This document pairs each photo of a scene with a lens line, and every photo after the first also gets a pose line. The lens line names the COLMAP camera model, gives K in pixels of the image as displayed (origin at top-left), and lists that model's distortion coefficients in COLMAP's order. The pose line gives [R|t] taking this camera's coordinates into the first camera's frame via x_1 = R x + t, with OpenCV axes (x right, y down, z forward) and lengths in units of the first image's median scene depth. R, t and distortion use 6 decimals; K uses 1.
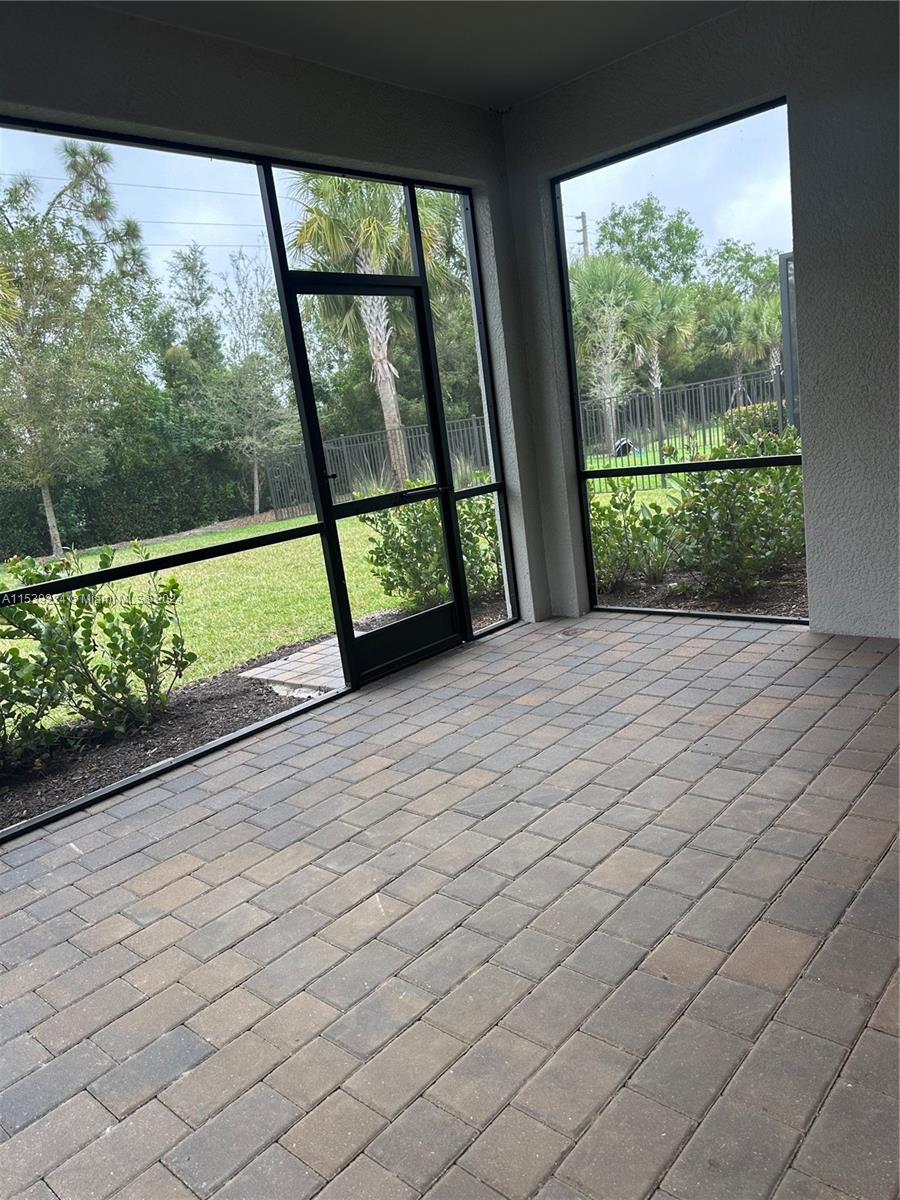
lens RADIAL K [[853.5, 0, 450.0], [0, 853.5, 600.0], [0, 0, 1]] dist [0.181135, -0.403016]
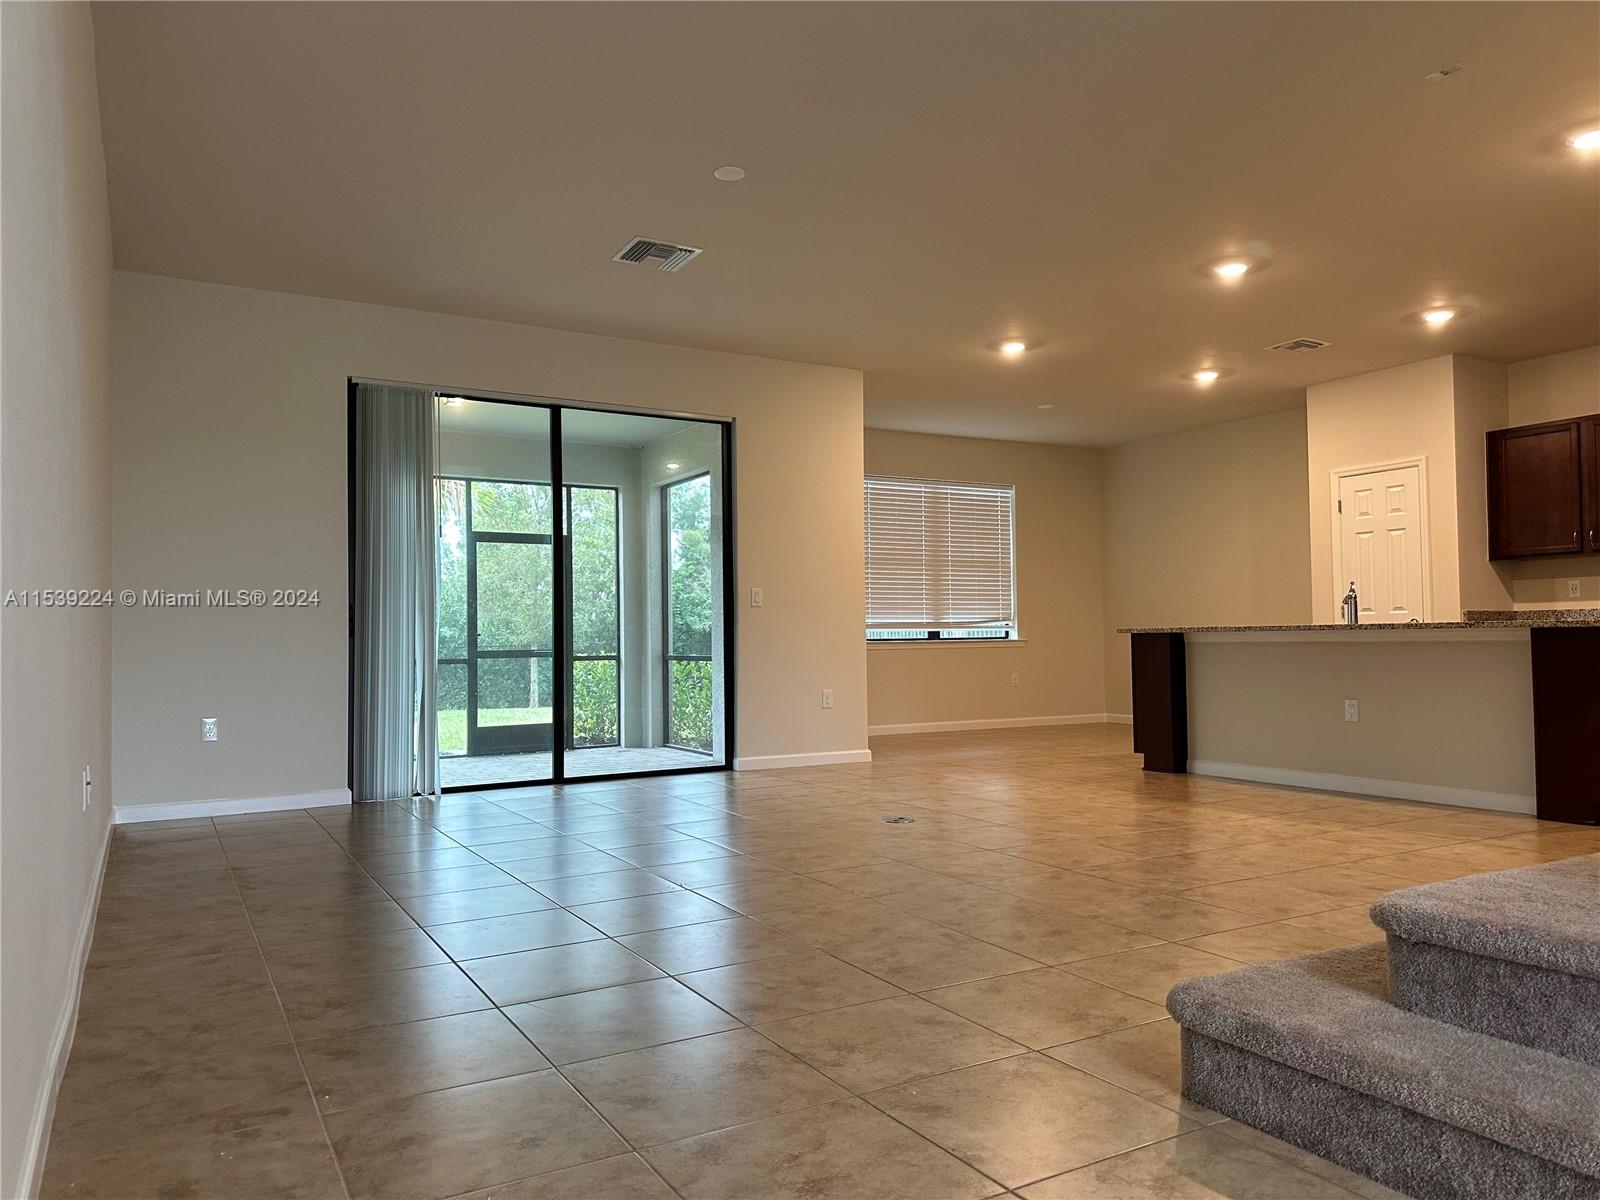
lens RADIAL K [[1129.4, 0, 800.0], [0, 1129.4, 600.0], [0, 0, 1]] dist [0.003626, -0.000351]
pose [[0.946181, 0.113578, -0.303054, 1.186843], [-0.176822, 0.965702, -0.190142, 0.113823], [0.271064, 0.233496, 0.933812, -1.038144]]
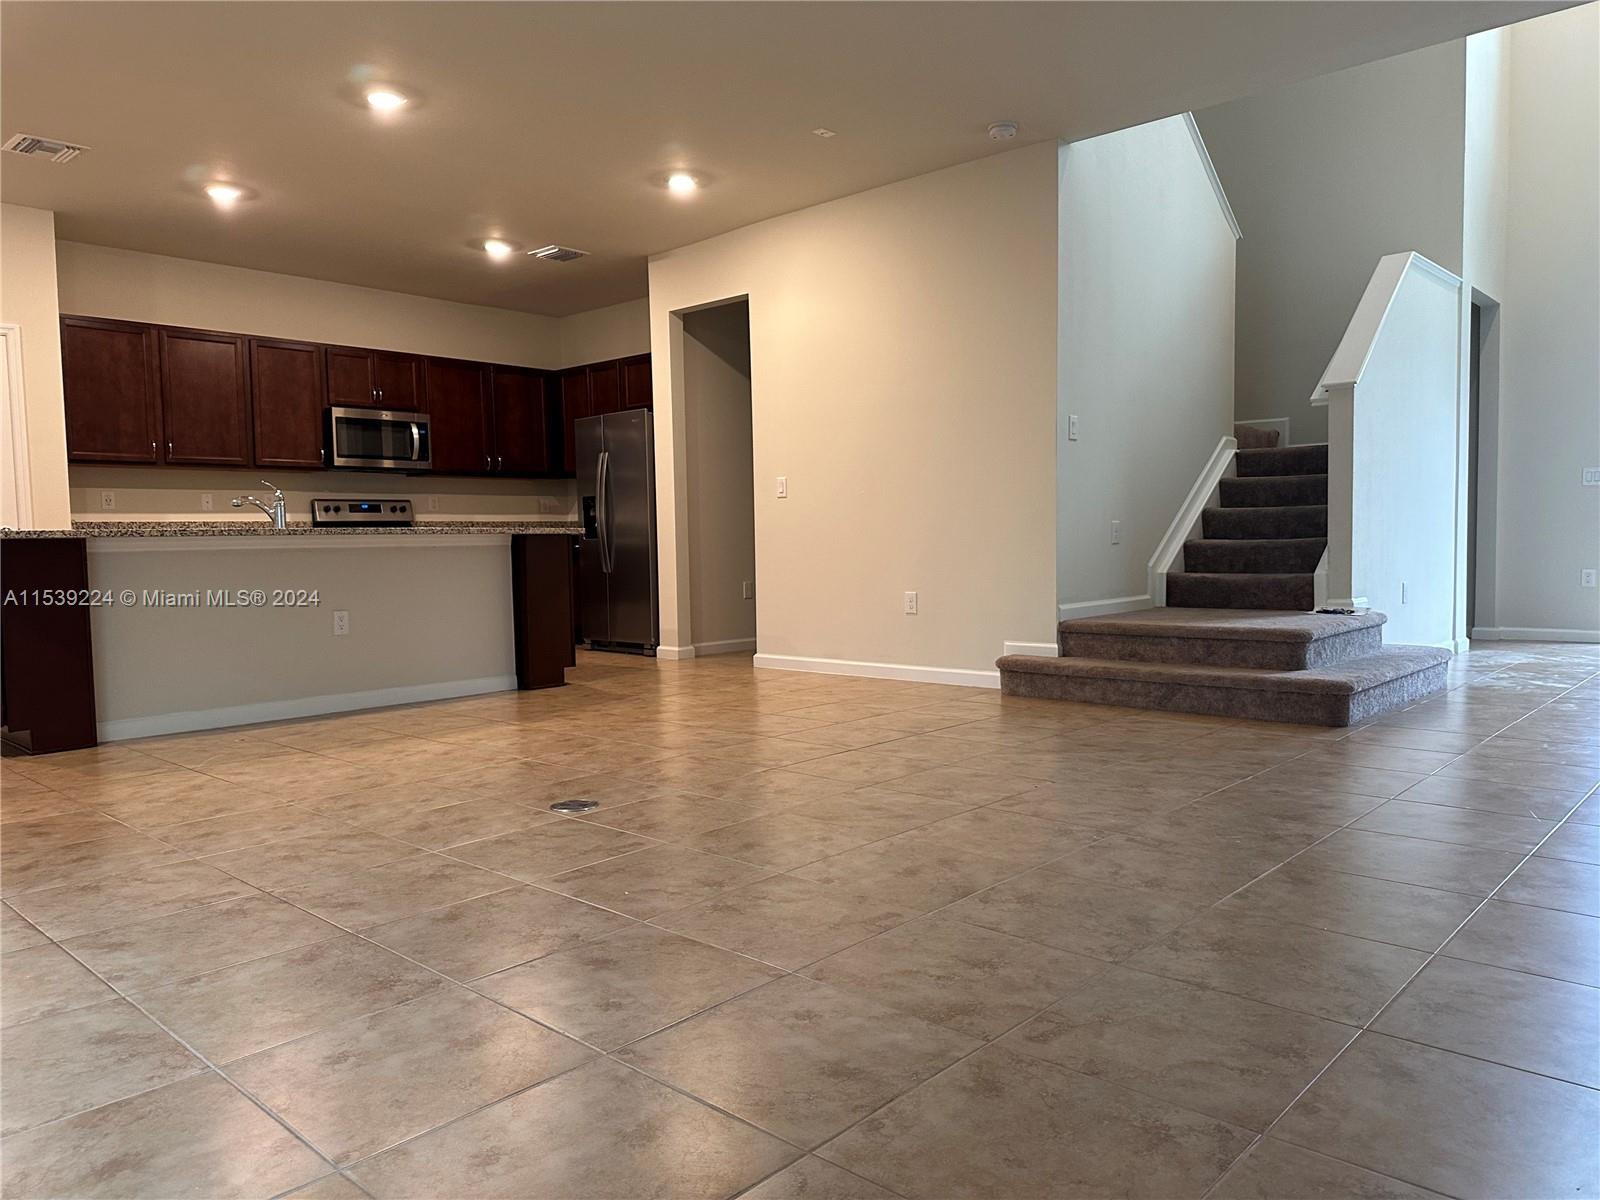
lens RADIAL K [[1129.4, 0, 800.0], [0, 1129.4, 600.0], [0, 0, 1]] dist [0.003626, -0.000351]
pose [[0.019920, 0.078072, 0.996749, -1.562787], [0.219543, 0.972272, -0.080542, -0.047748], [-0.975399, 0.220434, 0.002227, 1.609580]]
